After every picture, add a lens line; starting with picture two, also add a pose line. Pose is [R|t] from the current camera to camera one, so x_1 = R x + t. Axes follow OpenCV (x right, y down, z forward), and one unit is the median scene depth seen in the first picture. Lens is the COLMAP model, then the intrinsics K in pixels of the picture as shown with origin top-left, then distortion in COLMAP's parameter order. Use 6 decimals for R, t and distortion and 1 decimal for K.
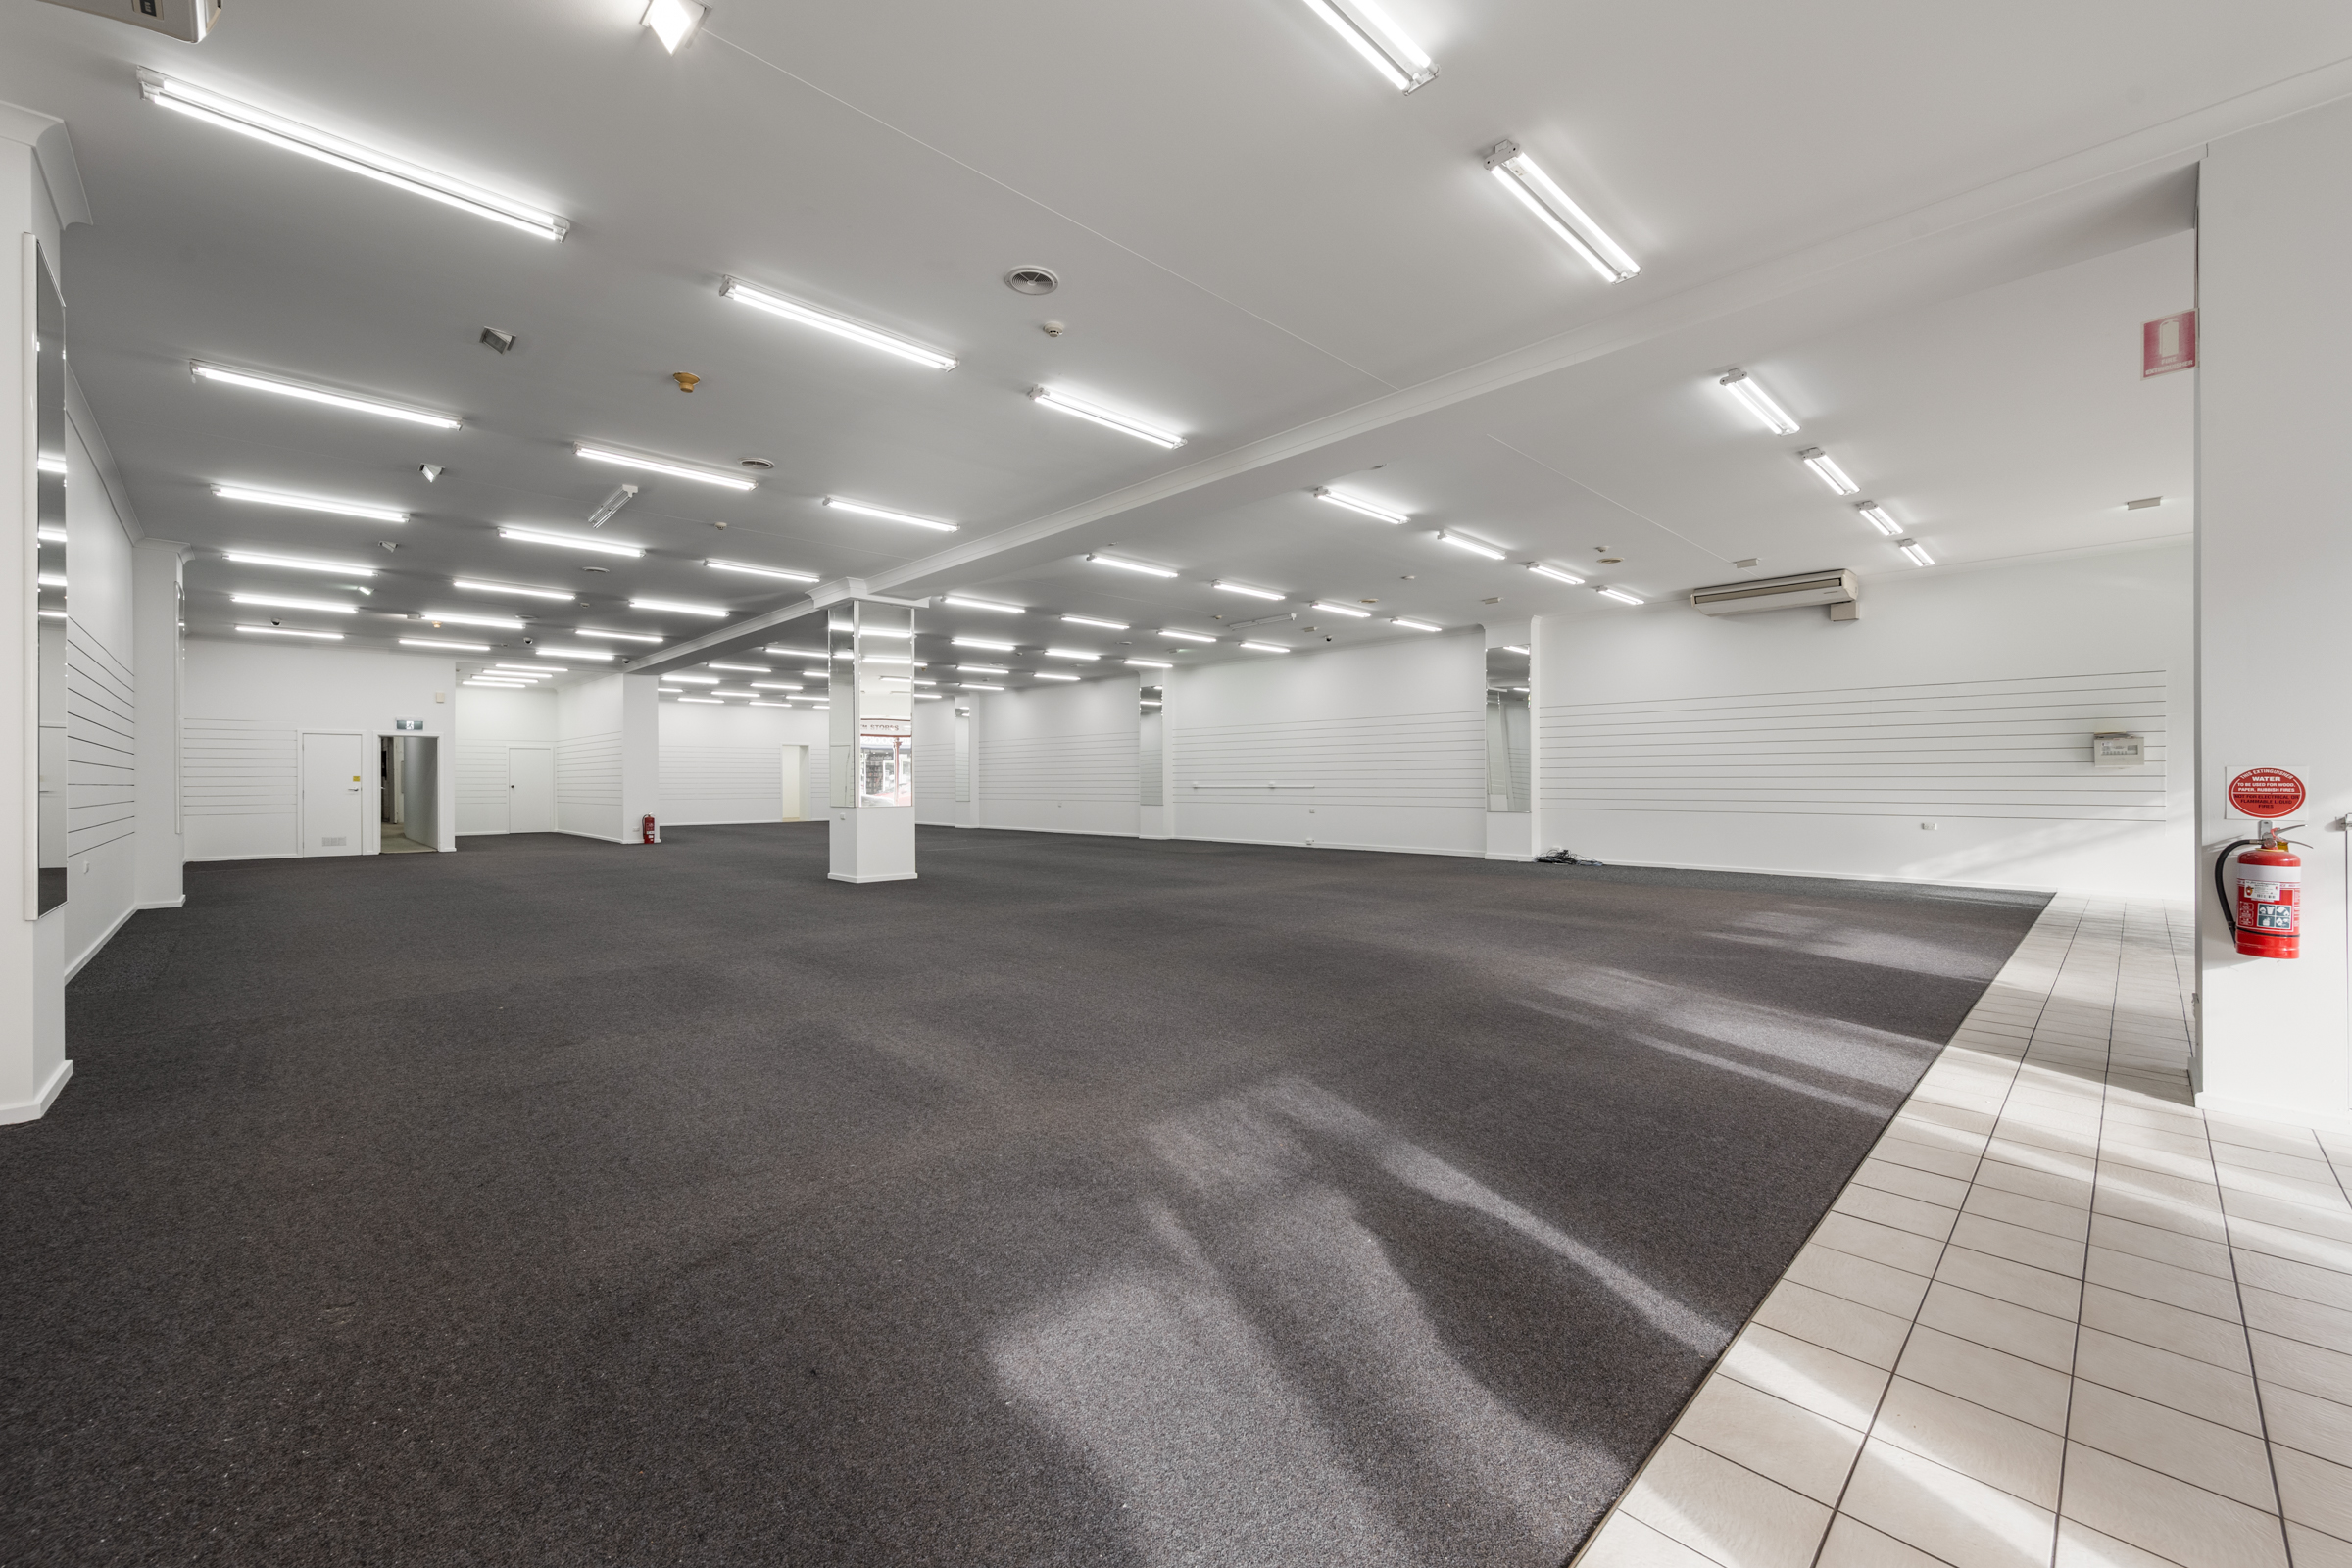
lens RADIAL K [[953.8, 0, 1177.3], [0, 953.8, 751.9], [0, 0, 1]] dist [0.025986, 0.000093]
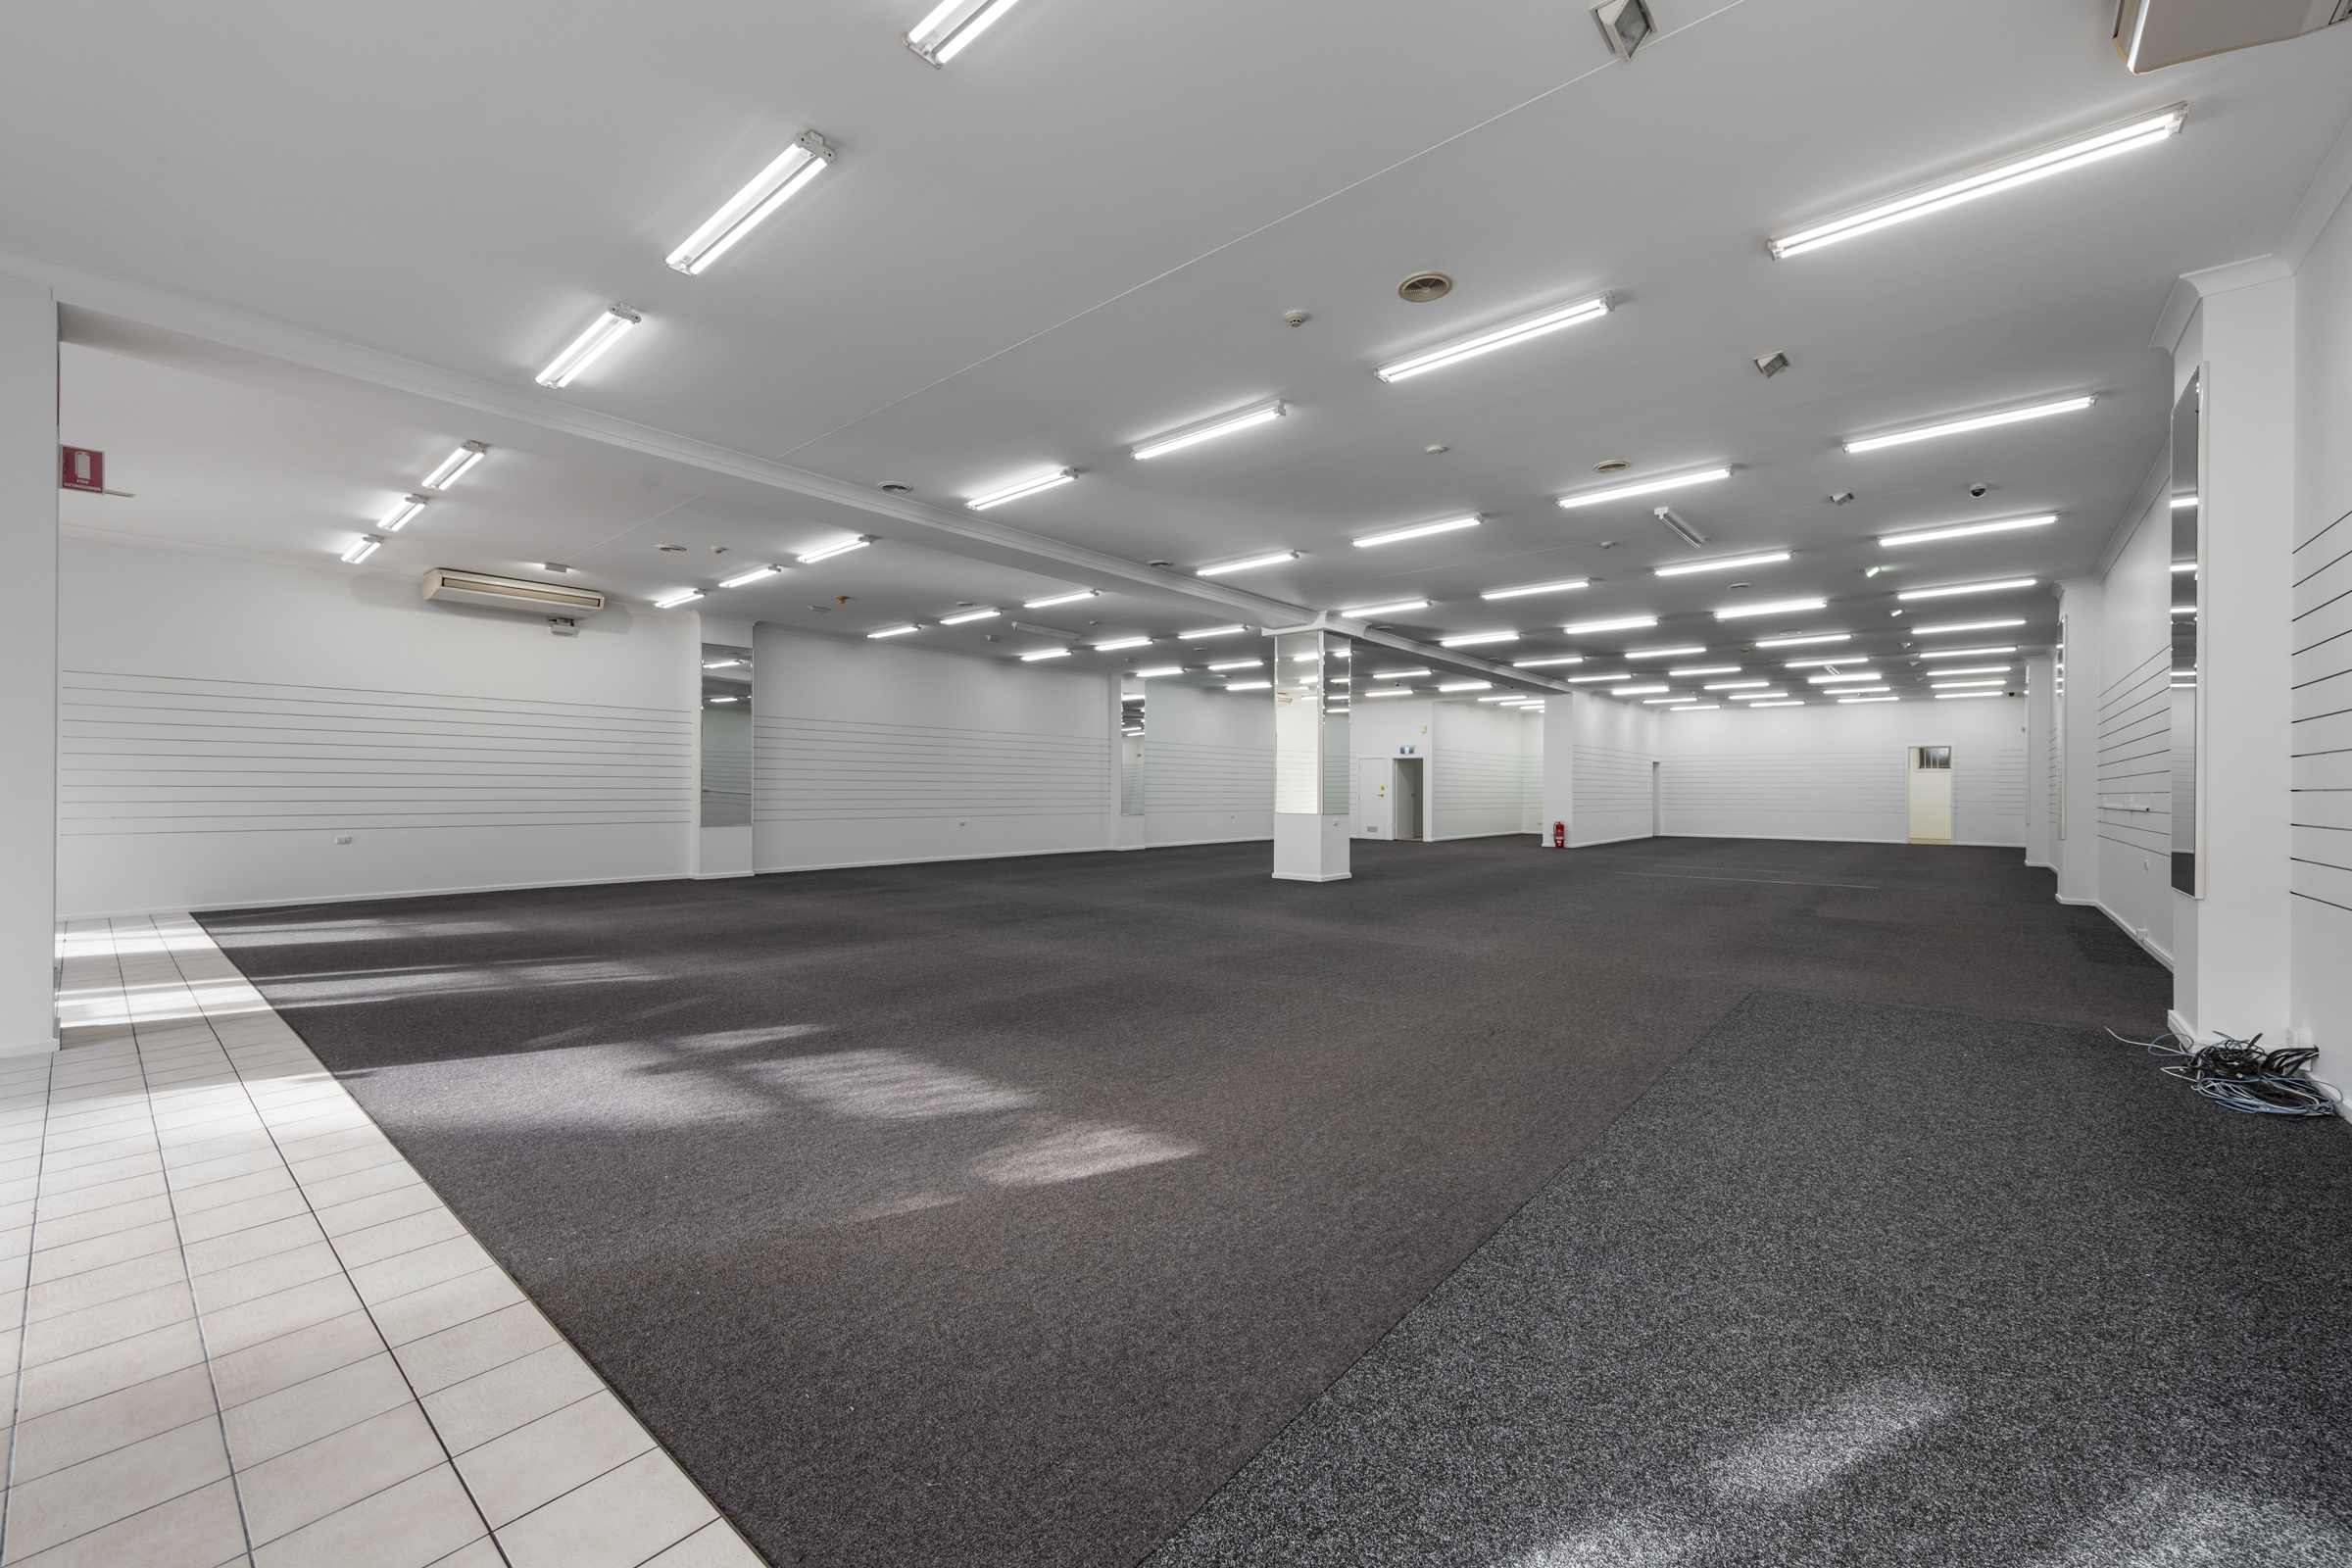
lens RADIAL K [[930.6, 0, 1176.0], [0, 930.6, 784.0], [0, 0, 1]] dist [-0.001895, -0.000111]
pose [[0.101984, -0.004376, -0.994776, 0.485108], [0.027168, 0.999630, -0.001612, 0.013176], [0.994415, -0.026862, 0.102065, 0.469895]]
